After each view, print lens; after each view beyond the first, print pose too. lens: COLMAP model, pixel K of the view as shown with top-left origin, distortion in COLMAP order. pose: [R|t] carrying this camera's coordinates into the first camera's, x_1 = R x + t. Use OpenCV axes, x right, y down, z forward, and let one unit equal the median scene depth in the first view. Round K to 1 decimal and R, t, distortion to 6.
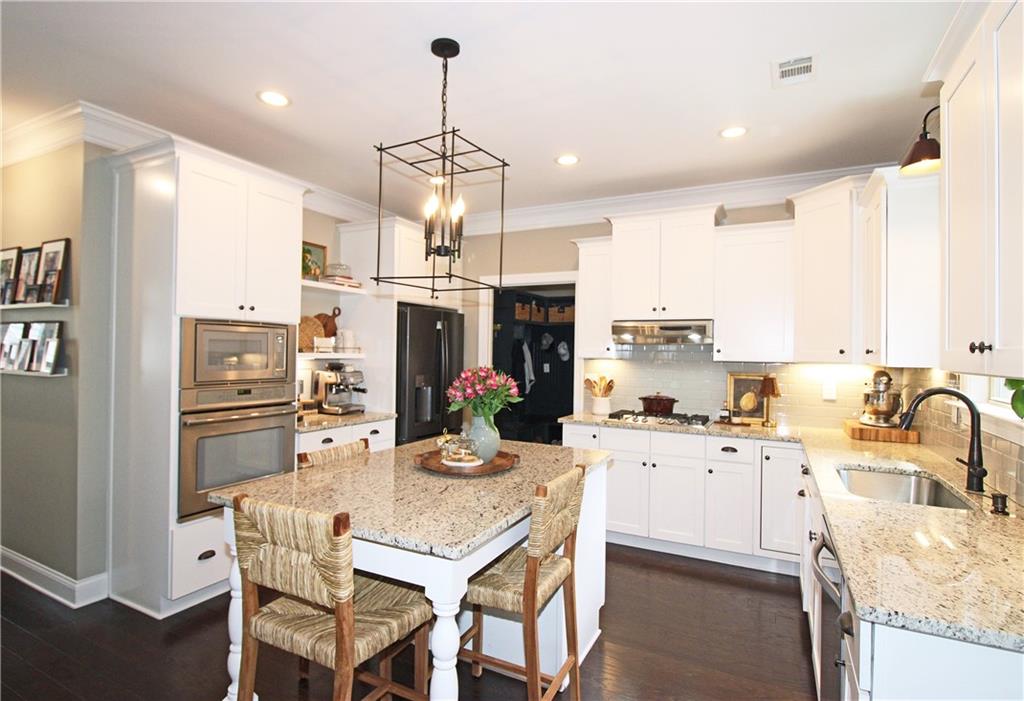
lens RADIAL K [[563.2, 0, 444.7], [0, 563.2, 345.7], [0, 0, 1]] dist [-0.008580, -0.001783]
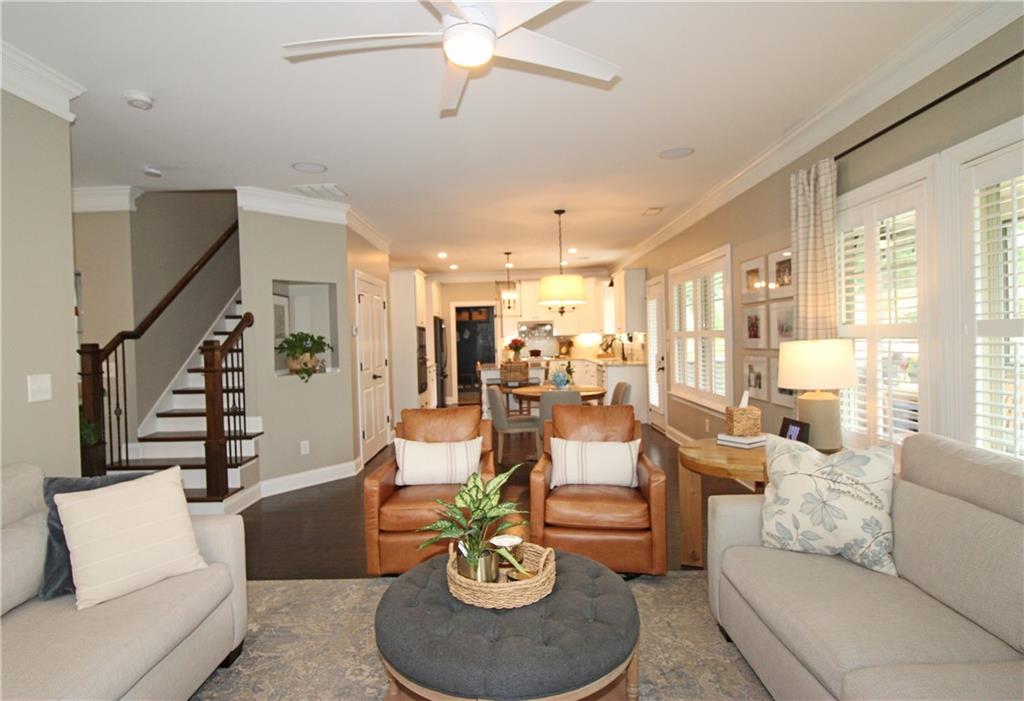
lens RADIAL K [[549.7, 0, 510.7], [0, 549.7, 349.7], [0, 0, 1]] dist [0.000688, 0.000010]
pose [[0.859449, -0.051527, 0.508619, -1.080184], [0.037484, 0.998581, 0.037825, -0.013703], [-0.509846, -0.013443, 0.860161, -1.213847]]
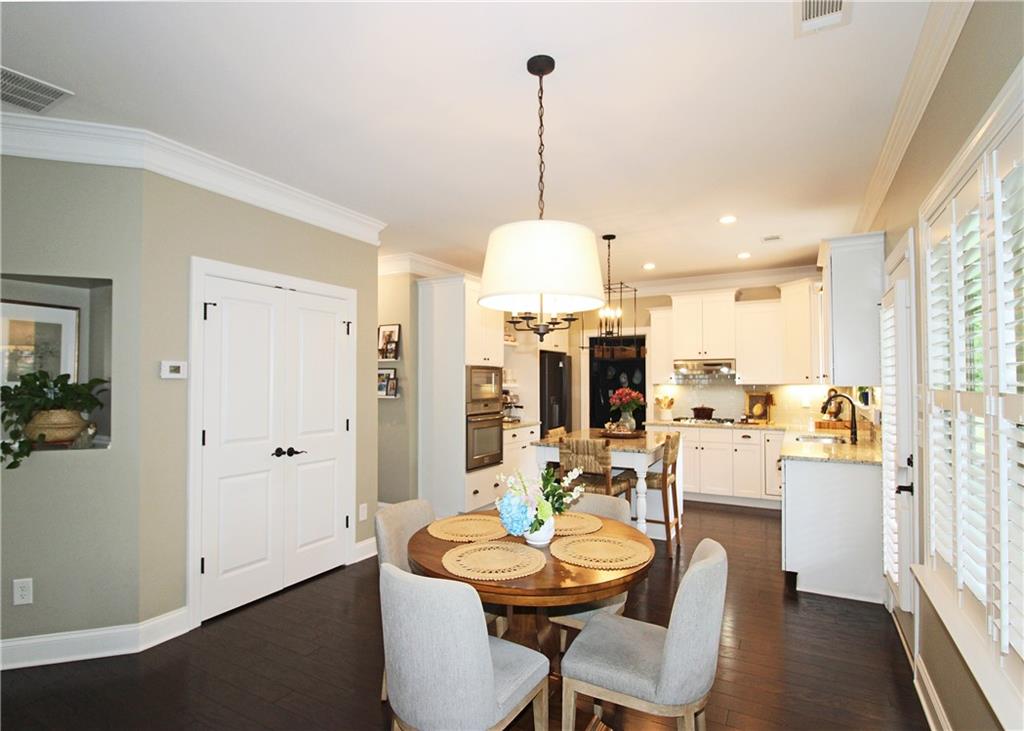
lens RADIAL K [[559.0, 0, 515.4], [0, 559.0, 367.6], [0, 0, 1]] dist [-0.005083, -0.000151]
pose [[0.997550, -0.015436, 0.068231, -0.266862], [0.016548, 0.999739, -0.015758, -0.006662], [-0.067970, 0.016849, 0.997545, -0.566148]]
